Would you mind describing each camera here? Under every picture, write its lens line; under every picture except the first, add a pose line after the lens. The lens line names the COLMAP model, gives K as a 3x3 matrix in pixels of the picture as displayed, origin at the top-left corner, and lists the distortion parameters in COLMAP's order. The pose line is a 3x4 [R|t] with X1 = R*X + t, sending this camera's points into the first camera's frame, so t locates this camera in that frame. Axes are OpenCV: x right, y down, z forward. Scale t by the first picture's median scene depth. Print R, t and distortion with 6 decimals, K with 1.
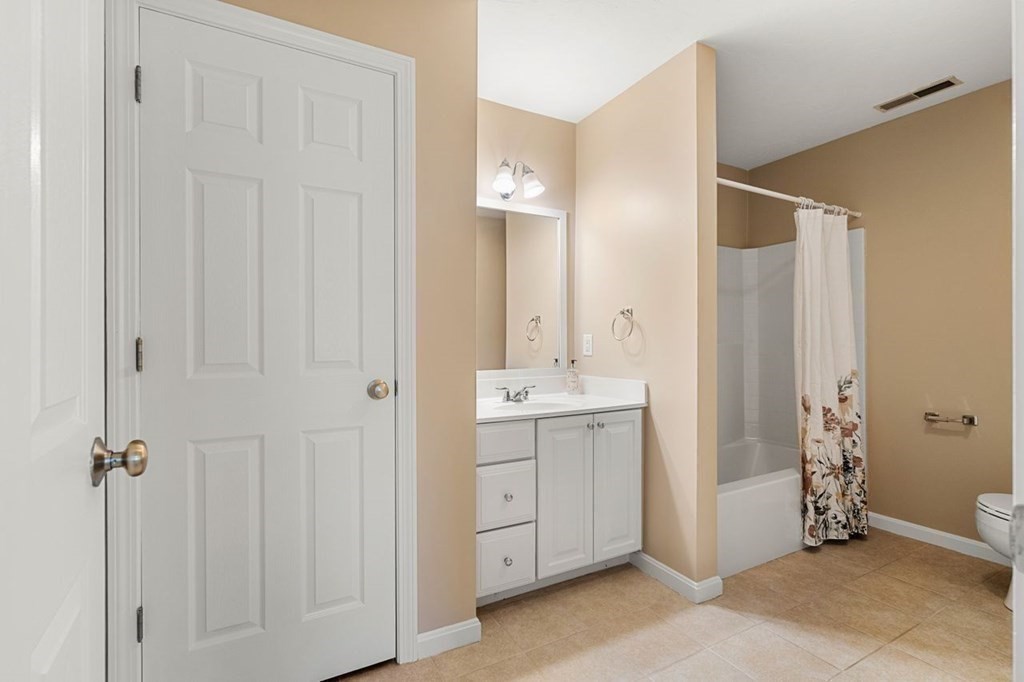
lens RADIAL K [[463.5, 0, 506.5], [0, 463.5, 341.2], [0, 0, 1]] dist [-0.005000, 0.000841]
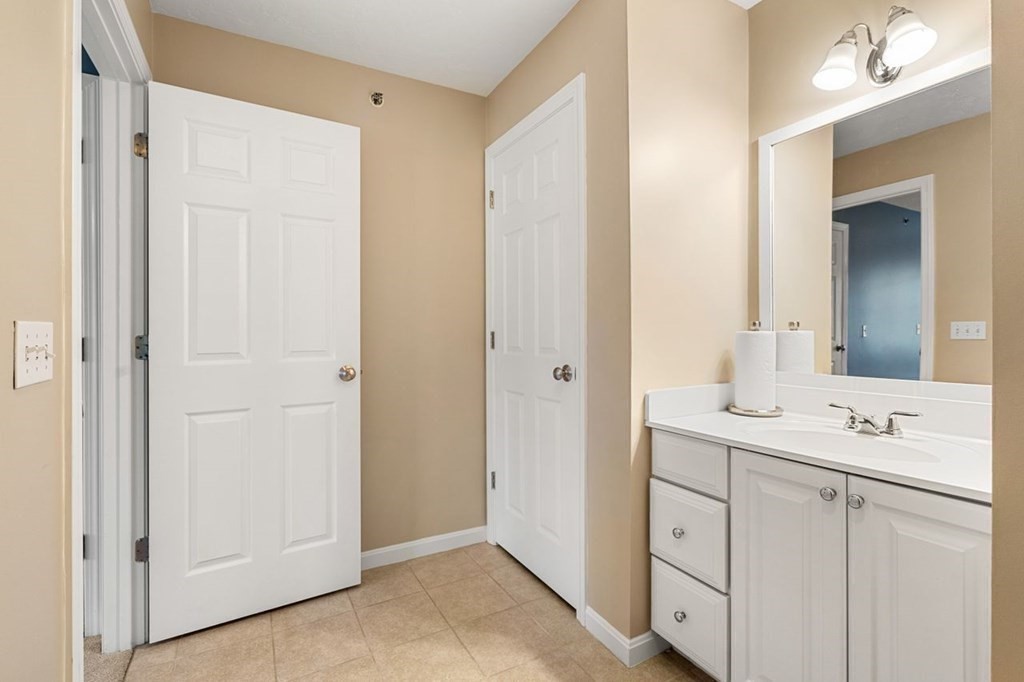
lens RADIAL K [[463.5, 0, 509.4], [0, 463.5, 340.4], [0, 0, 1]] dist [-0.005000, 0.000841]
pose [[0.007893, 0.010789, -0.999911, 0.649303], [0.008180, 0.999908, 0.010854, 0.004062], [0.999935, -0.008265, 0.007804, 0.603841]]
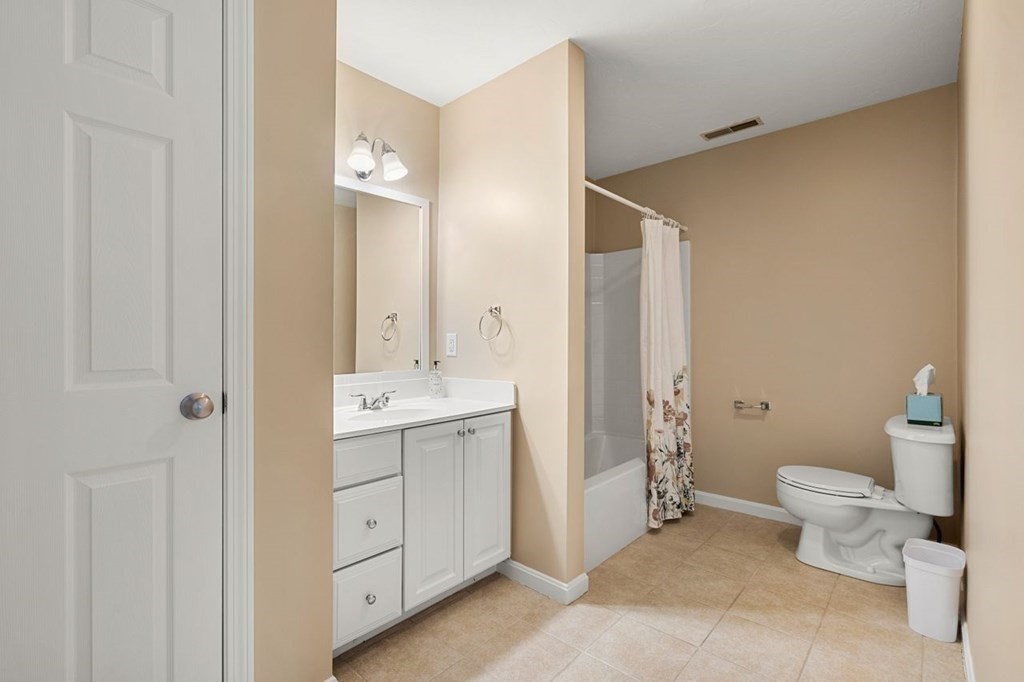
lens RADIAL K [[463.5, 0, 505.3], [0, 463.5, 337.2], [0, 0, 1]] dist [-0.005000, 0.000841]
pose [[0.943500, 0.000790, 0.331373, -0.039145], [0.001692, 0.999973, -0.007202, -0.000041], [-0.331370, 0.007356, 0.943472, 0.094149]]
